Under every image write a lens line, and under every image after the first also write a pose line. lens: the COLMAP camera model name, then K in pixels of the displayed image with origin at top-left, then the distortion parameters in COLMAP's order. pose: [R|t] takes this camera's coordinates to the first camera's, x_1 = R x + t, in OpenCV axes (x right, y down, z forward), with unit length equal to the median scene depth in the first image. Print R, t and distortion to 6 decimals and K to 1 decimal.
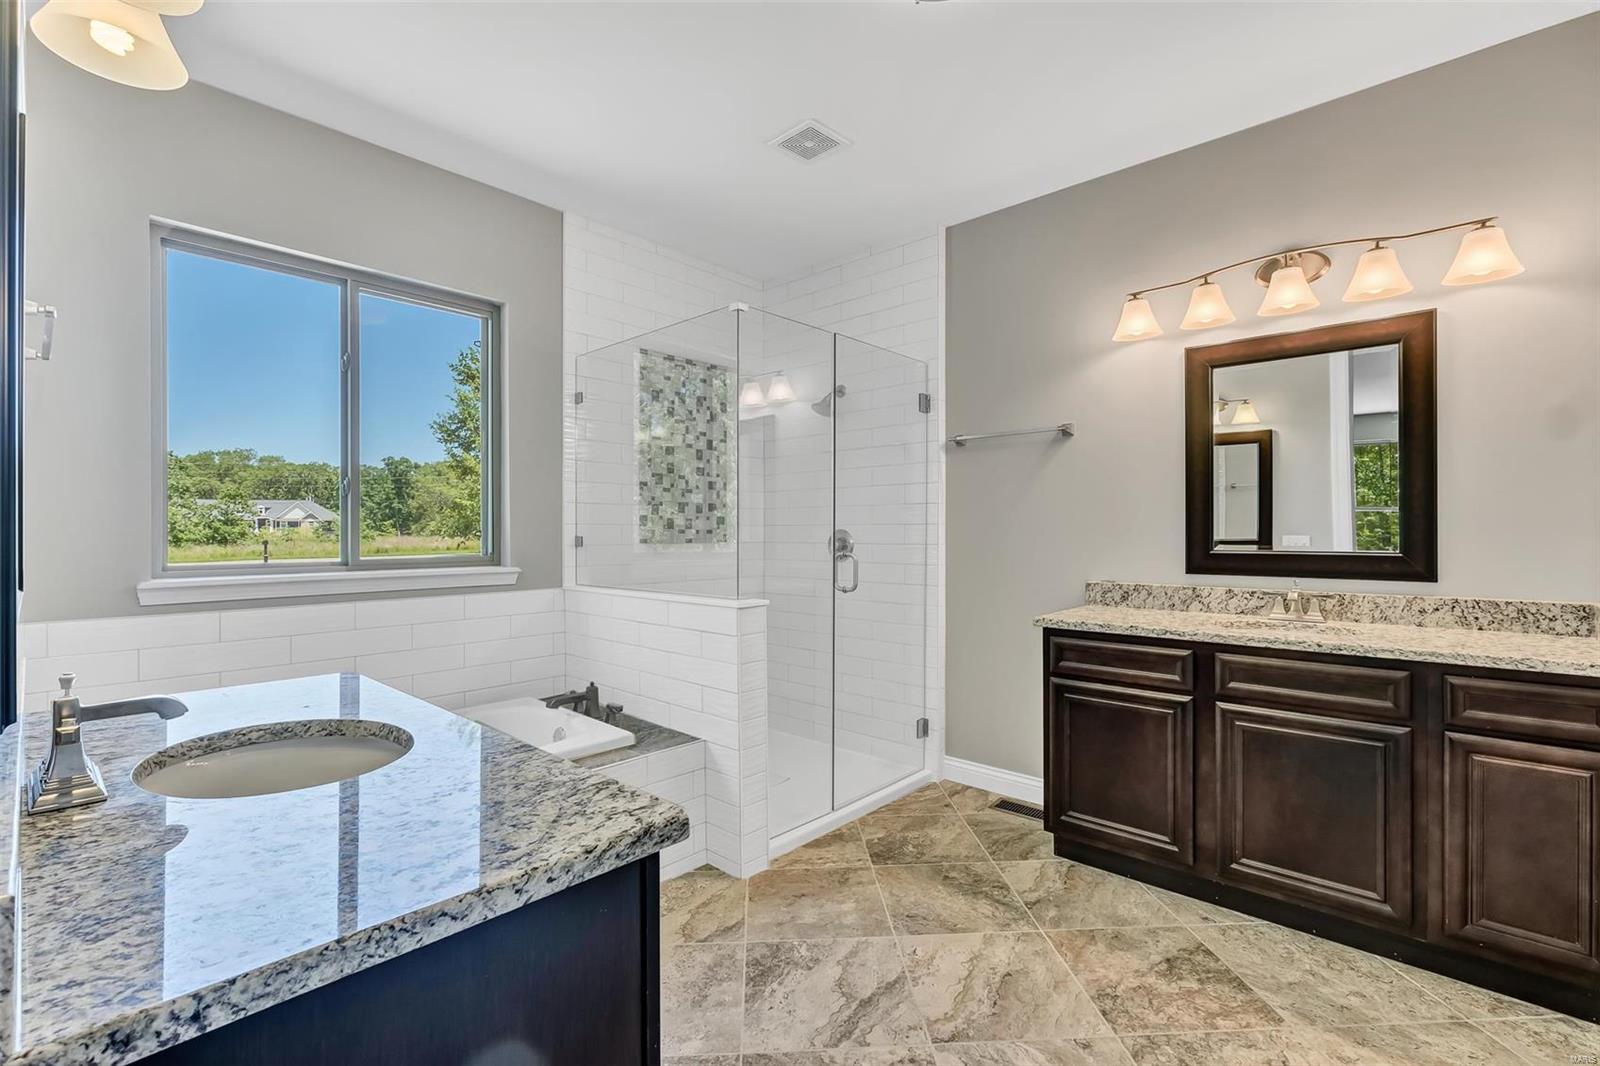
lens RADIAL K [[706.7, 0, 778.9], [0, 706.7, 536.1], [0, 0, 1]] dist [0.002808, -0.000307]
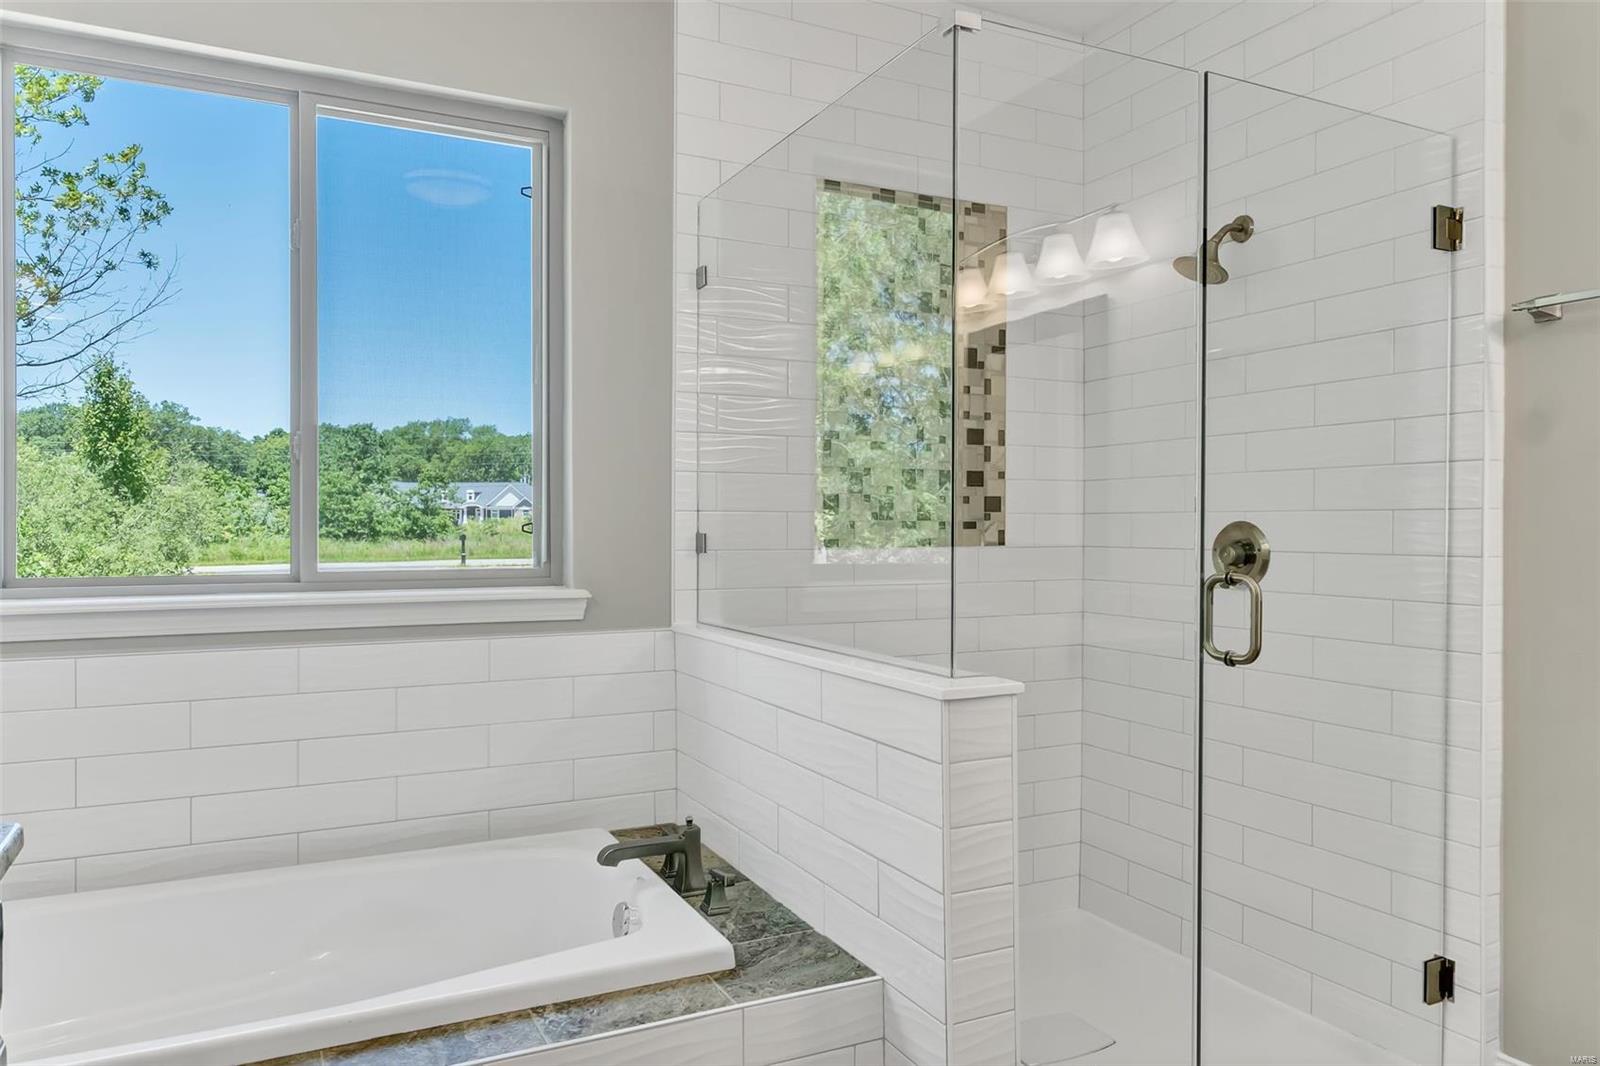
lens RADIAL K [[1070.6, 0, 775.2], [0, 1070.6, 530.2], [0, 0, 1]] dist [0.006561, -0.000494]
pose [[0.933916, 0.004156, -0.357470, 0.058054], [-0.004429, 0.999990, 0.000055, -0.001993], [0.357466, 0.001532, 0.933925, 0.240909]]
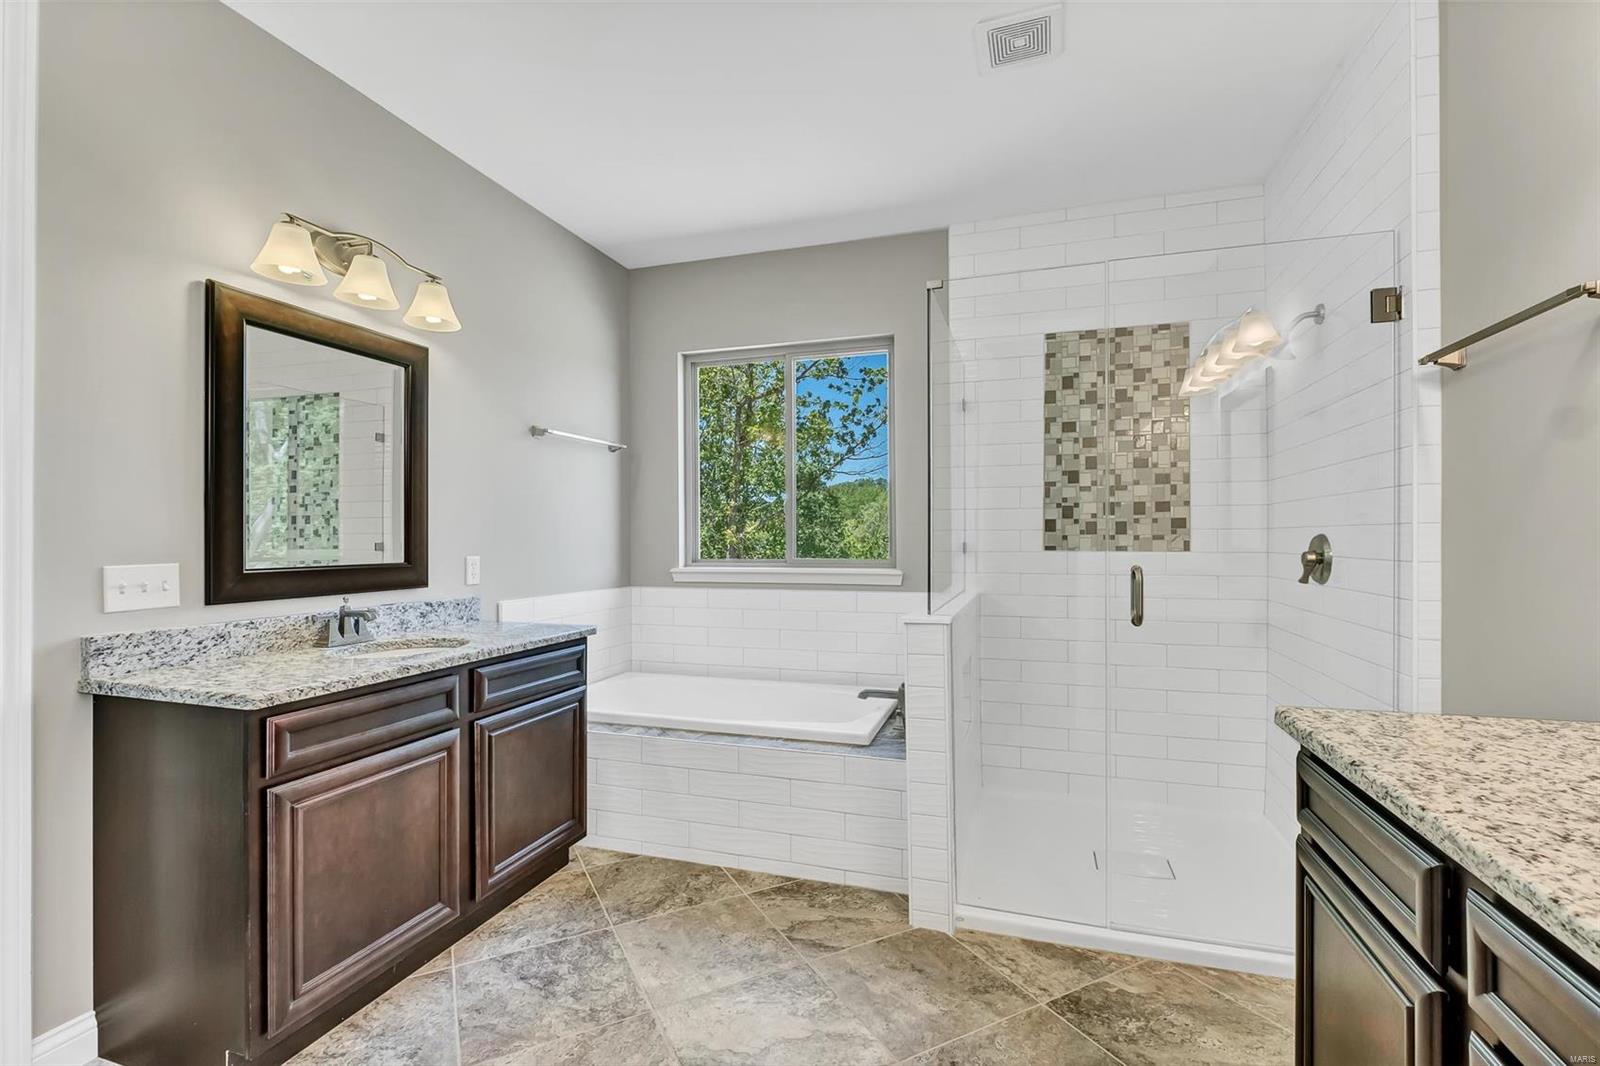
lens RADIAL K [[706.7, 0, 818.6], [0, 706.7, 535.9], [0, 0, 1]] dist [0.002808, -0.000307]
pose [[0.439490, -0.003572, -0.898240, 0.500926], [-0.002920, 0.999981, -0.005405, -0.002631], [0.898243, 0.004999, 0.439471, 0.352993]]
